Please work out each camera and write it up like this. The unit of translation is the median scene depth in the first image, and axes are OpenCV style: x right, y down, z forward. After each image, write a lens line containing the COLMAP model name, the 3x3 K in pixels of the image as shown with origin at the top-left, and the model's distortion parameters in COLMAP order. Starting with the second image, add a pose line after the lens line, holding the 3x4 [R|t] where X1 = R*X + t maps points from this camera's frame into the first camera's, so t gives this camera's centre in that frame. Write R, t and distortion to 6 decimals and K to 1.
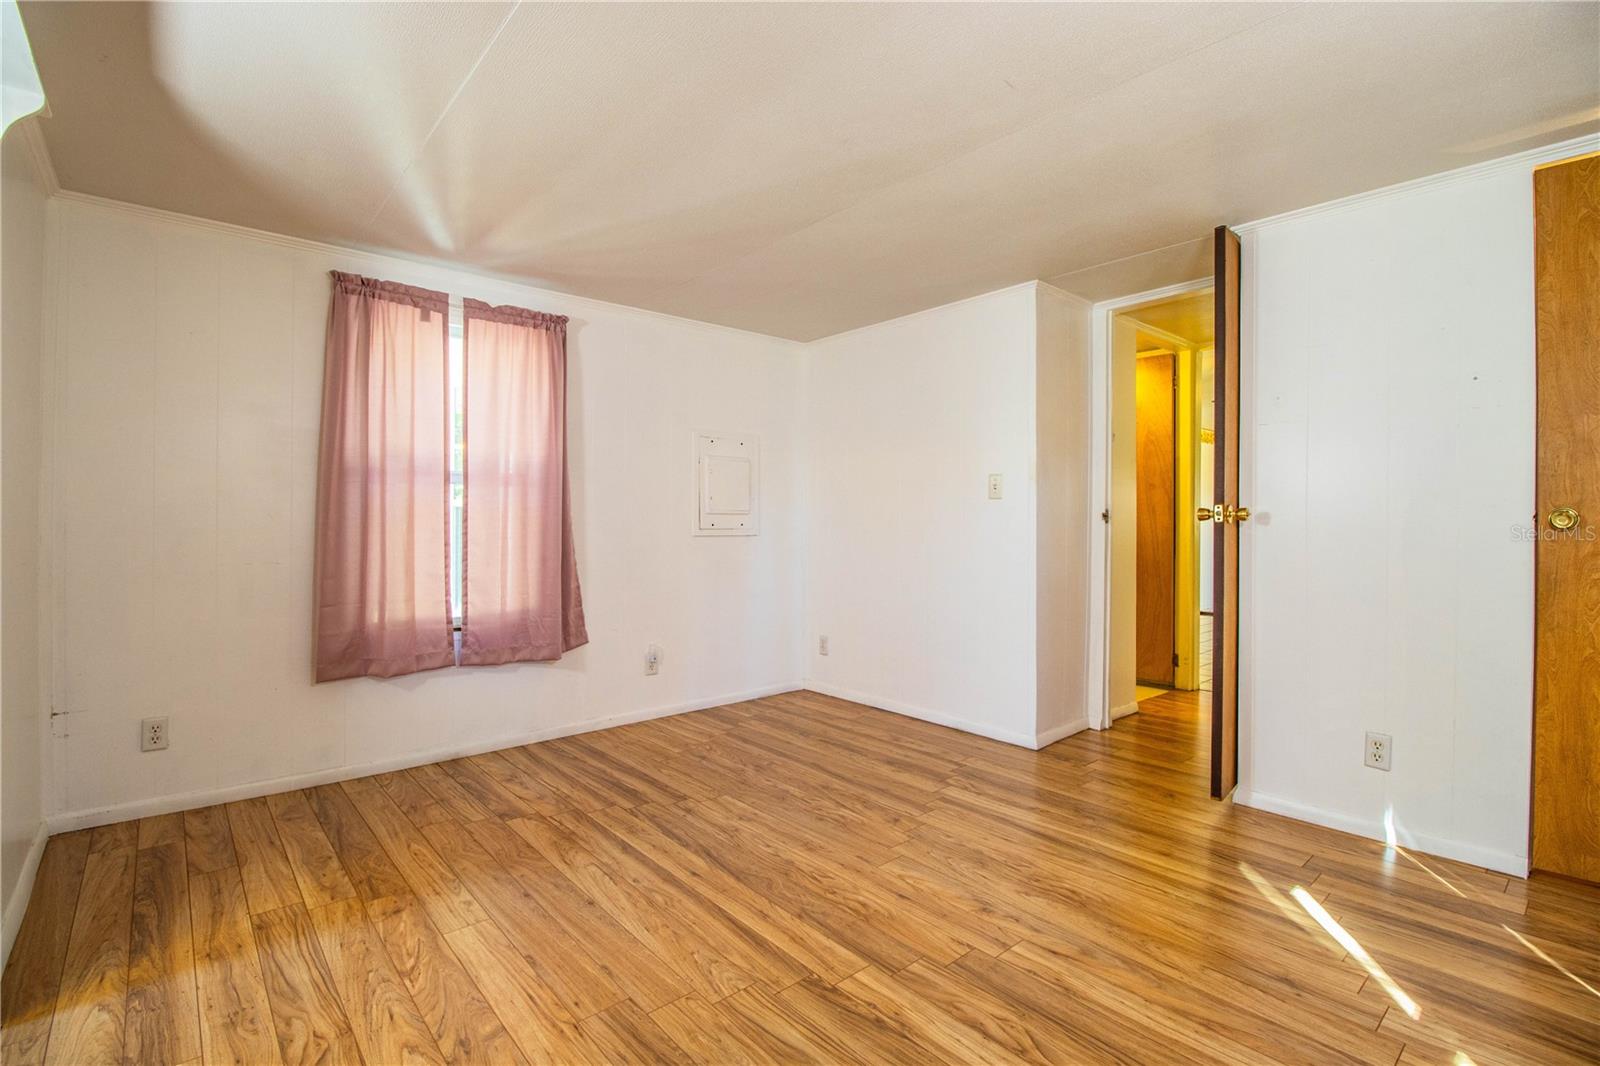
lens RADIAL K [[738.2, 0, 812.4], [0, 738.2, 519.9], [0, 0, 1]] dist [-0.000429, -0.013098]
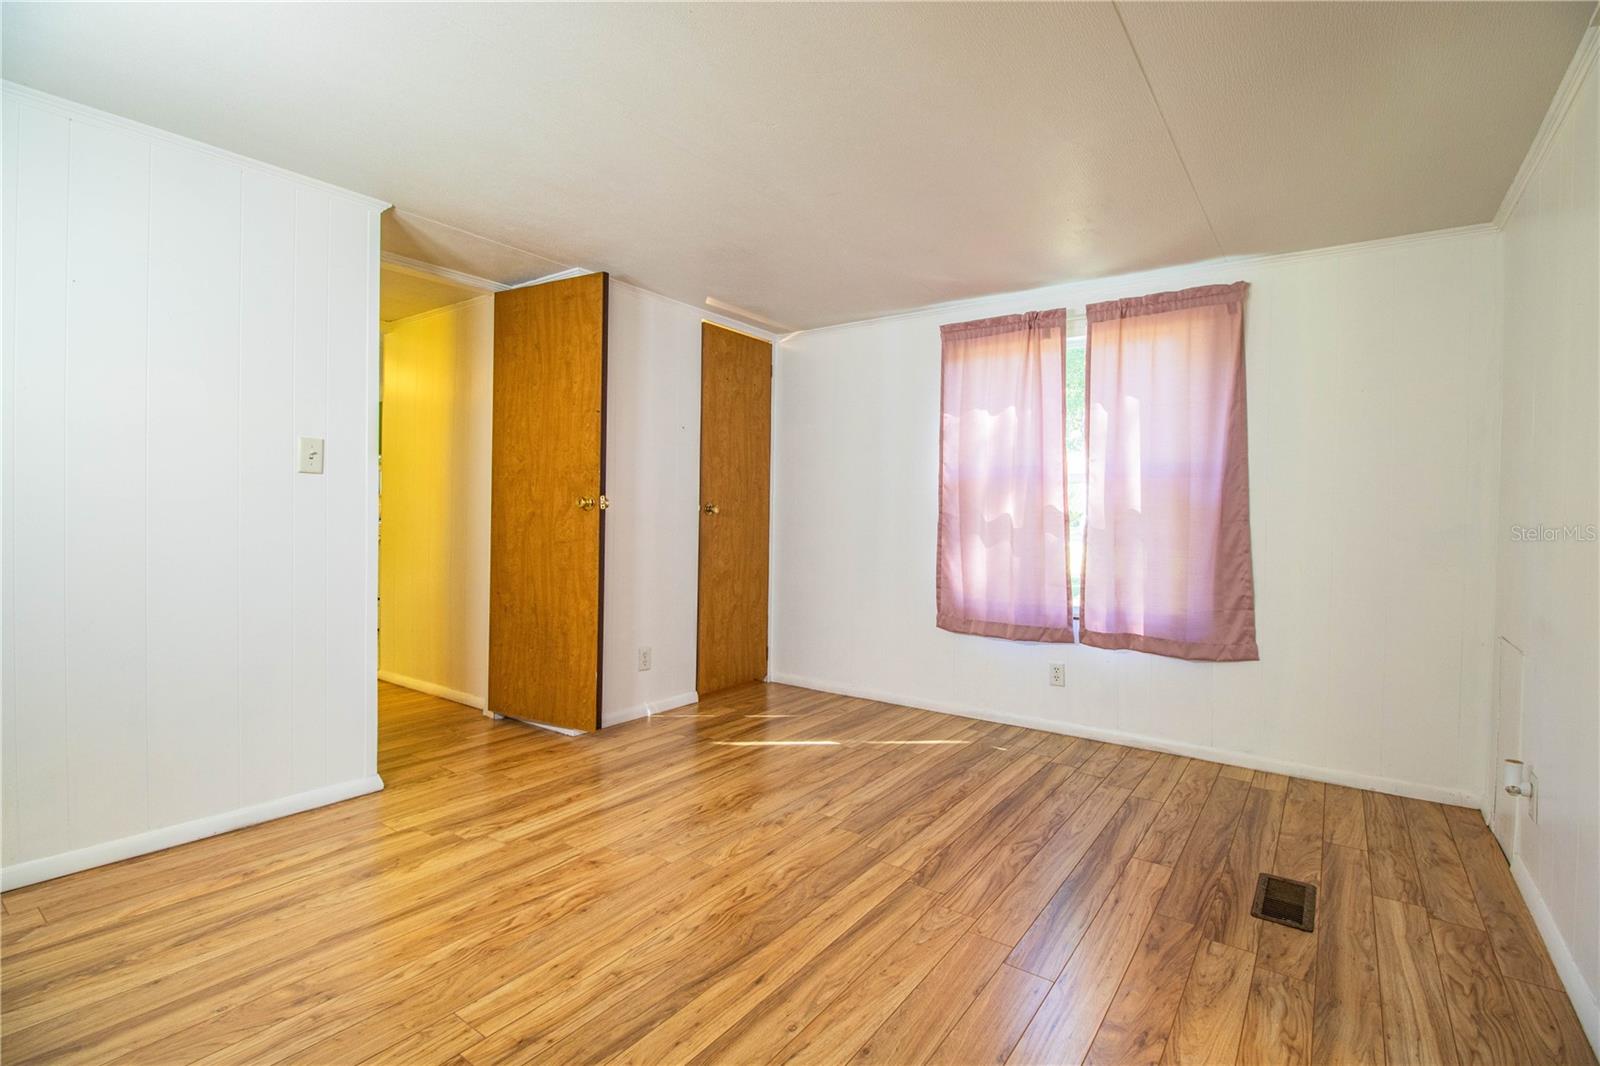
lens RADIAL K [[738.2, 0, 812.4], [0, 738.2, 519.9], [0, 0, 1]] dist [-0.000429, -0.013098]
pose [[-0.228719, -0.016047, 0.973360, -0.825964], [-0.017202, 0.999775, 0.012440, -0.000721], [-0.973340, -0.013898, -0.228944, 1.036501]]
